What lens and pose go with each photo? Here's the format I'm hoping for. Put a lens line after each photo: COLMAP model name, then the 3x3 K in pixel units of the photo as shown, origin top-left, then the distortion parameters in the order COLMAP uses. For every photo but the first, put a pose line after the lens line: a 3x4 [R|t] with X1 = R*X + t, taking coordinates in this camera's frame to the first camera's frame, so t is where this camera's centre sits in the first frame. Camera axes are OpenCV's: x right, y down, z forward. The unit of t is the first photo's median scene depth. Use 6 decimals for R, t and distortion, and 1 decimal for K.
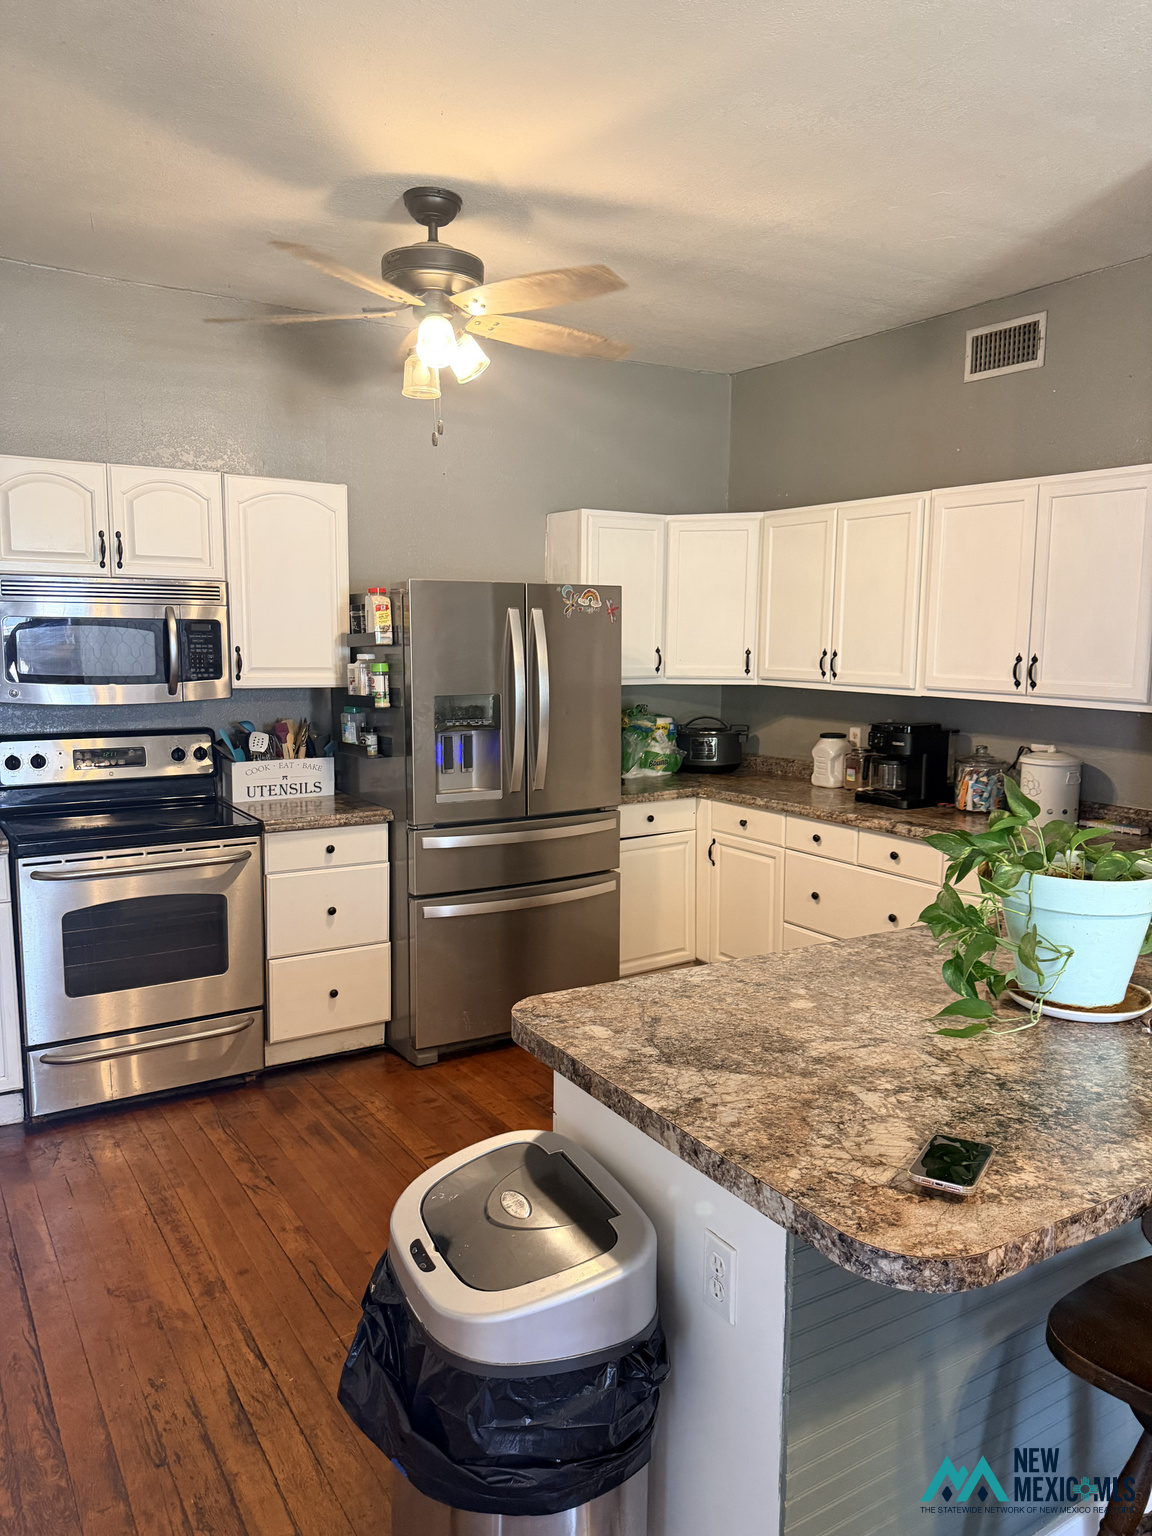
lens RADIAL K [[1073.1, 0, 576.0], [0, 1073.1, 768.0], [0, 0, 1]] dist [0.177517, -0.441862]
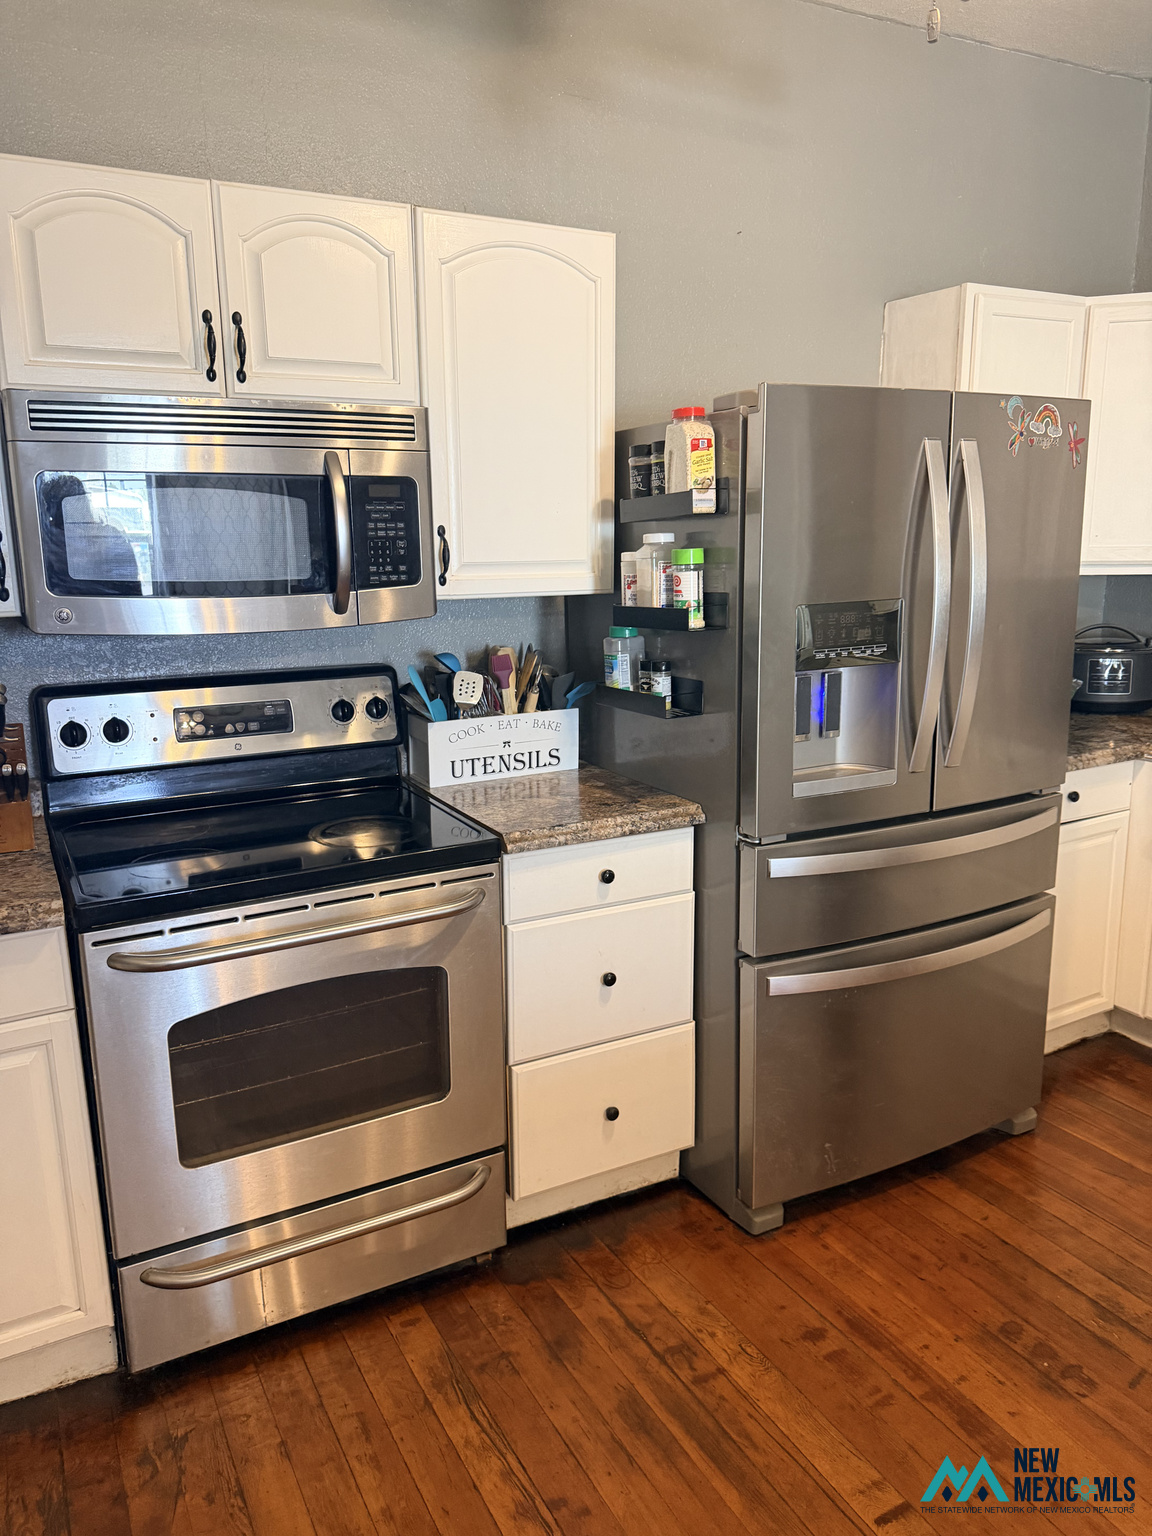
lens RADIAL K [[1107.0, 0, 576.0], [0, 1107.0, 768.0], [0, 0, 1]] dist [0.084190, -0.133234]
pose [[0.996640, -0.005014, -0.081758, -0.192604], [0.012172, 0.996108, 0.087295, -0.034412], [0.081002, -0.087997, 0.992822, 0.410506]]
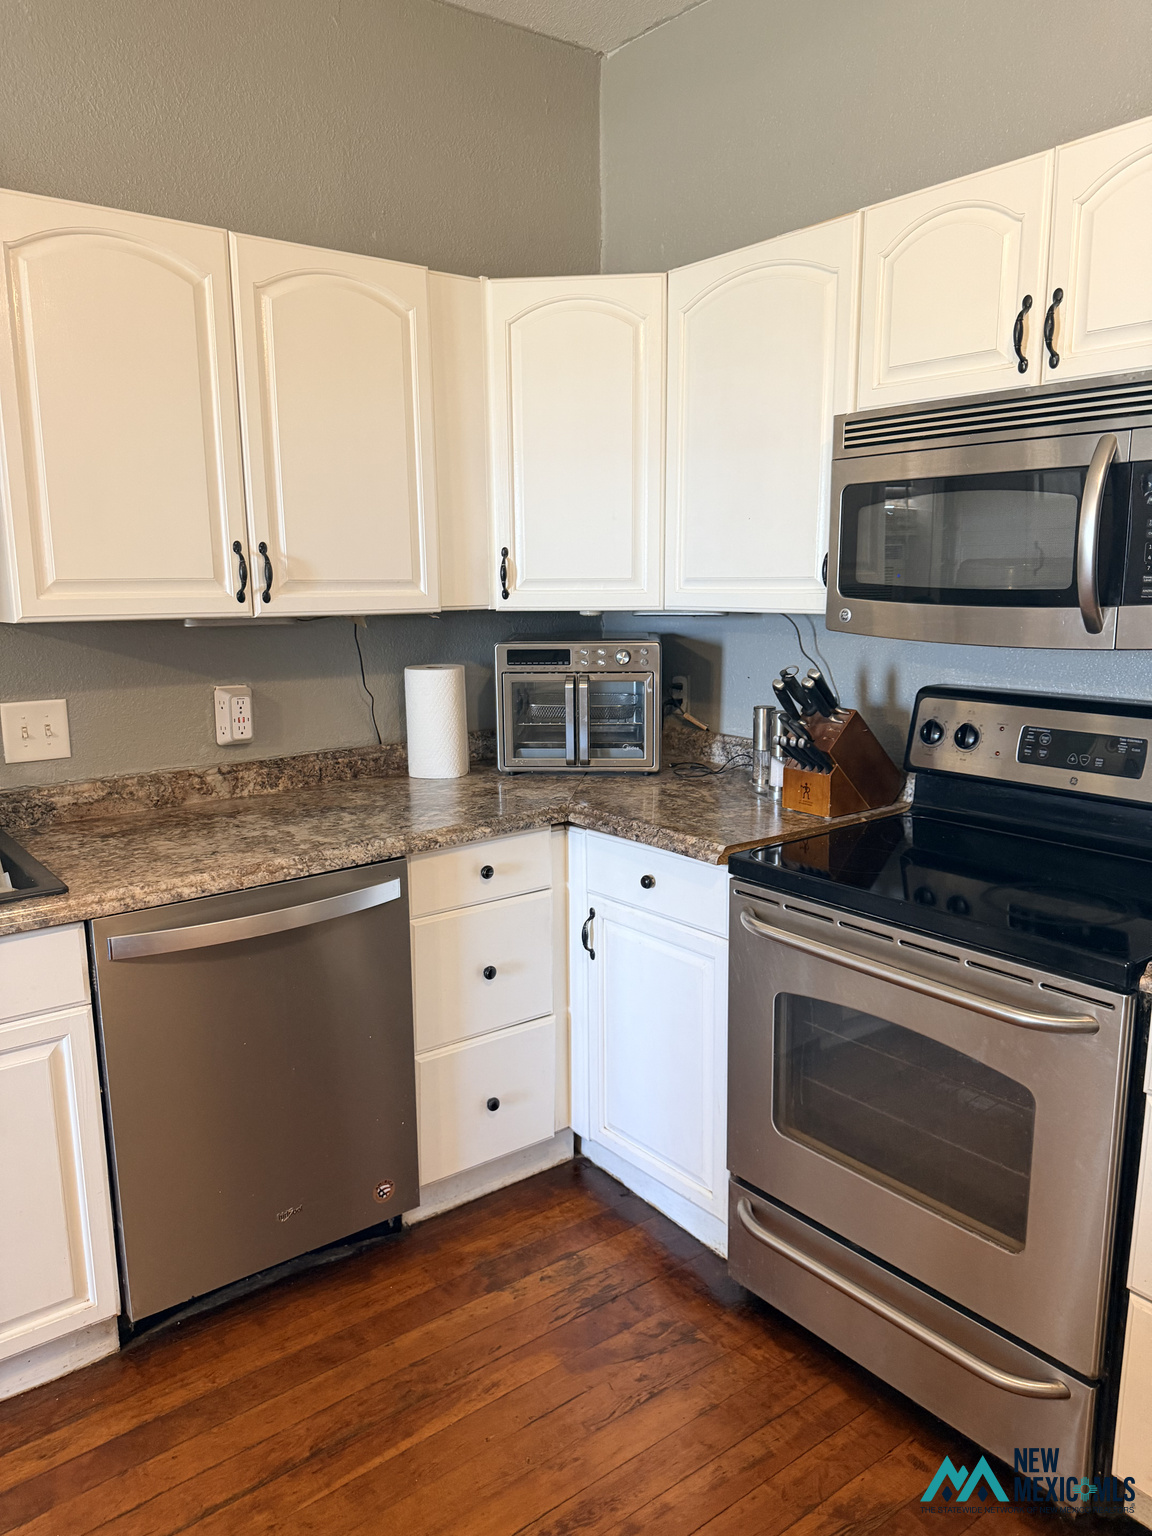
lens RADIAL K [[1107.0, 0, 576.0], [0, 1107.0, 768.0], [0, 0, 1]] dist [0.084190, -0.133234]
pose [[0.061876, 0.175522, -0.982529, 0.084874], [-0.112037, 0.979415, 0.167910, -0.064440], [0.991776, 0.099690, 0.080267, 0.723404]]
